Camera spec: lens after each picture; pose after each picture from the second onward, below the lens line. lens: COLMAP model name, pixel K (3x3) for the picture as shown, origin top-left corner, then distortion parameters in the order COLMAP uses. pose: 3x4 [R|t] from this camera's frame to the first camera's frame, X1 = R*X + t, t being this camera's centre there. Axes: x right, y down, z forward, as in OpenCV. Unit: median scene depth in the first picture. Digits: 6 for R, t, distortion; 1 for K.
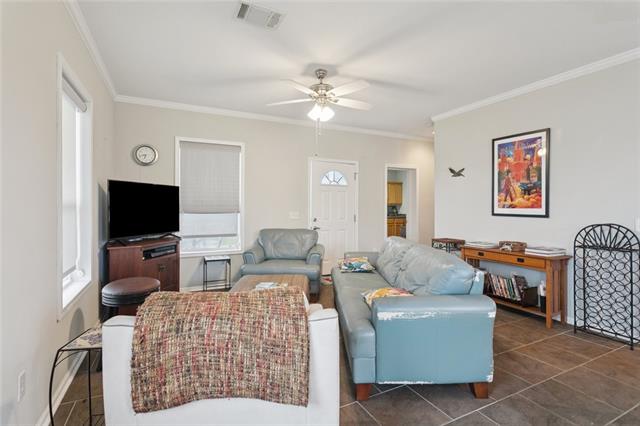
lens RADIAL K [[306.0, 0, 320.1], [0, 306.0, 207.9], [0, 0, 1]] dist [-0.000051, -0.000184]
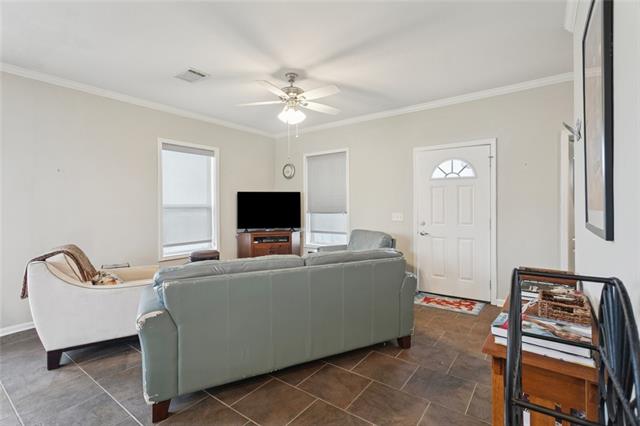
lens RADIAL K [[306.0, 0, 319.8], [0, 306.0, 210.2], [0, 0, 1]] dist [-0.000051, -0.000184]
pose [[0.453496, 0.004510, -0.891247, 0.720256], [0.000954, 0.999984, 0.005545, -0.000735], [0.891258, -0.003365, 0.453484, 0.467665]]
